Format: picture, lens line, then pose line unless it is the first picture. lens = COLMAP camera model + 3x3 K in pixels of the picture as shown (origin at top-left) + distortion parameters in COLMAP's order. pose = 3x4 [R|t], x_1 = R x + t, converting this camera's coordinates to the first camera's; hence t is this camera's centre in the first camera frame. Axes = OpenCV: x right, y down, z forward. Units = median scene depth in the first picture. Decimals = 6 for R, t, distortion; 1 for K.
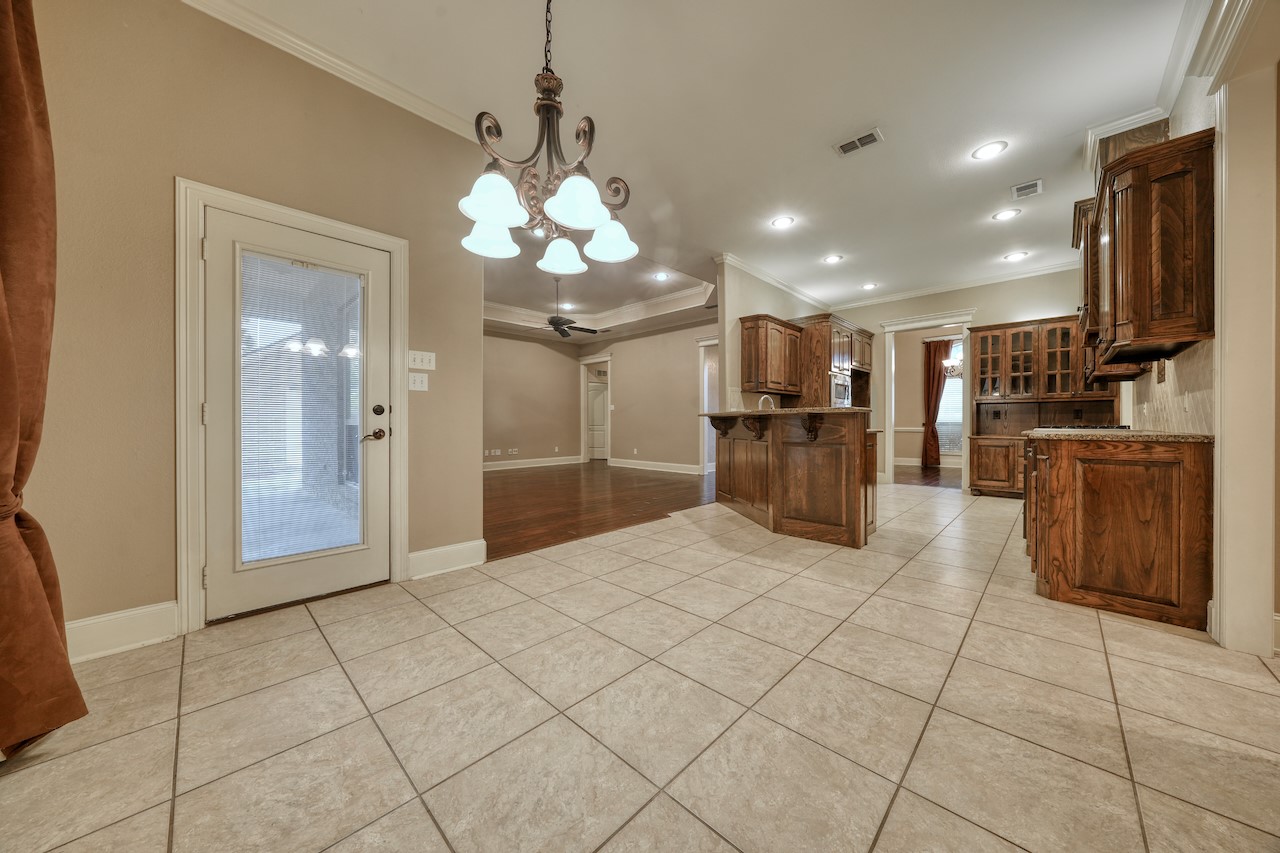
lens RADIAL K [[433.1, 0, 646.2], [0, 433.1, 426.9], [0, 0, 1]] dist [-0.006340, 0.001469]
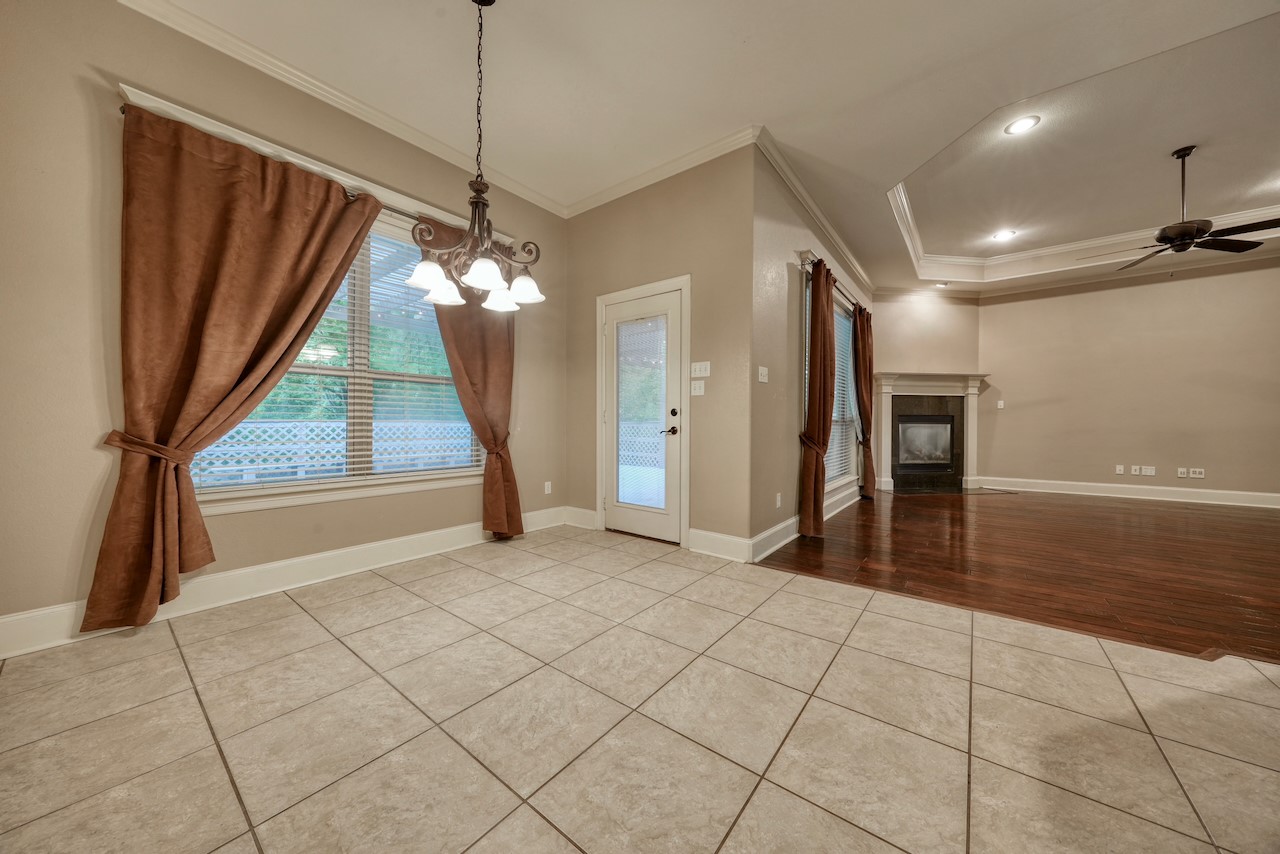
lens RADIAL K [[433.1, 0, 639.1], [0, 433.1, 428.9], [0, 0, 1]] dist [-0.006340, 0.001469]
pose [[0.096195, 0.018194, -0.995196, 0.824071], [-0.012186, 0.999780, 0.017100, -0.012252], [0.995288, 0.010483, 0.096396, 0.913440]]
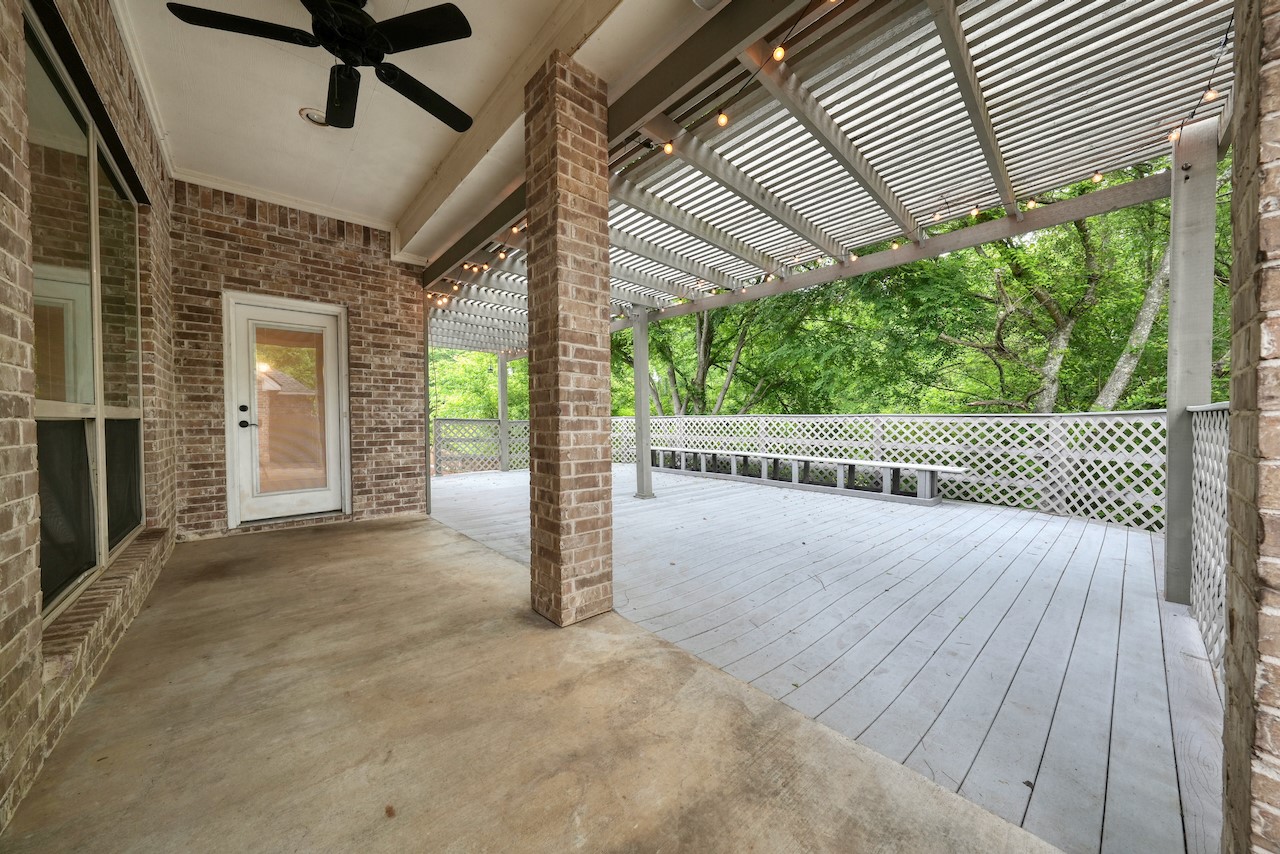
lens RADIAL K [[433.1, 0, 640.3], [0, 433.1, 425.8], [0, 0, 1]] dist [-0.006340, 0.001469]
pose [[-0.995794, 0.004326, 0.091519, -2.626186], [0.006594, 0.999678, 0.024496, -0.005301], [-0.091384, 0.024996, -0.995502, 2.900951]]
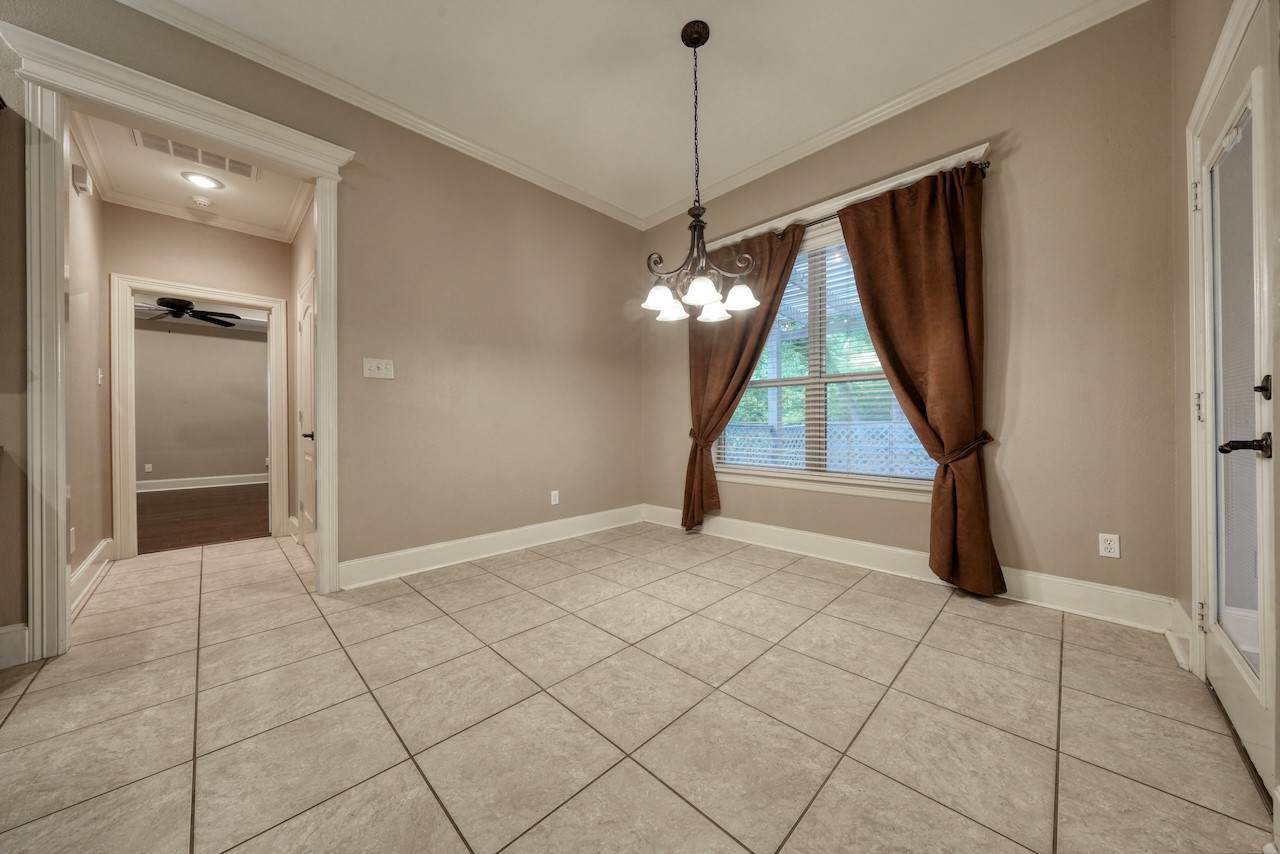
lens RADIAL K [[433.1, 0, 640.7], [0, 433.1, 426.5], [0, 0, 1]] dist [-0.006340, 0.001469]
pose [[-0.999654, 0.009604, 0.024494, -0.032171], [0.009975, 0.999837, 0.015076, -0.016502], [-0.024345, 0.015315, -0.999586, 1.700961]]
